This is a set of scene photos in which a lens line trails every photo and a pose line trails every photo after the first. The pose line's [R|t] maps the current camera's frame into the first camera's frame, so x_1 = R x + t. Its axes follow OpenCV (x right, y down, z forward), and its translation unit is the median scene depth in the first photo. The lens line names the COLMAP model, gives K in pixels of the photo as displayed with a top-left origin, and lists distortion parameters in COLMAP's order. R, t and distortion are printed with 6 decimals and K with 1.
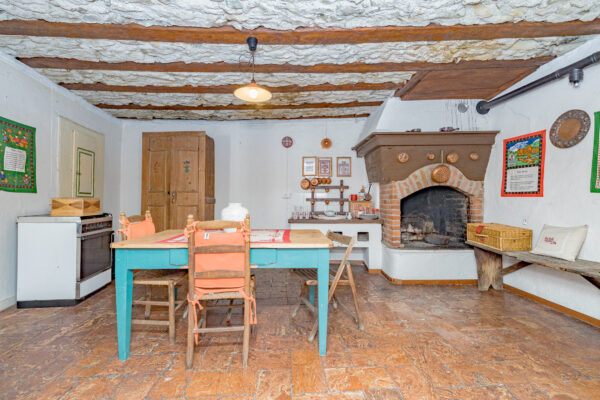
lens RADIAL K [[254.7, 0, 297.2], [0, 254.7, 198.4], [0, 0, 1]] dist [-0.000498, -0.000094]
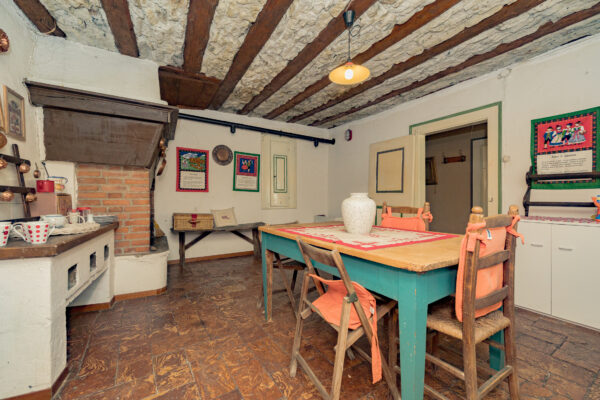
lens RADIAL K [[254.7, 0, 298.0], [0, 254.7, 200.0], [0, 0, 1]] dist [-0.000498, -0.000094]
pose [[-0.480908, -0.000376, 0.876771, -0.640224], [0.002908, 0.999994, 0.002024, 0.037015], [-0.876766, 0.003523, -0.480904, 1.176099]]
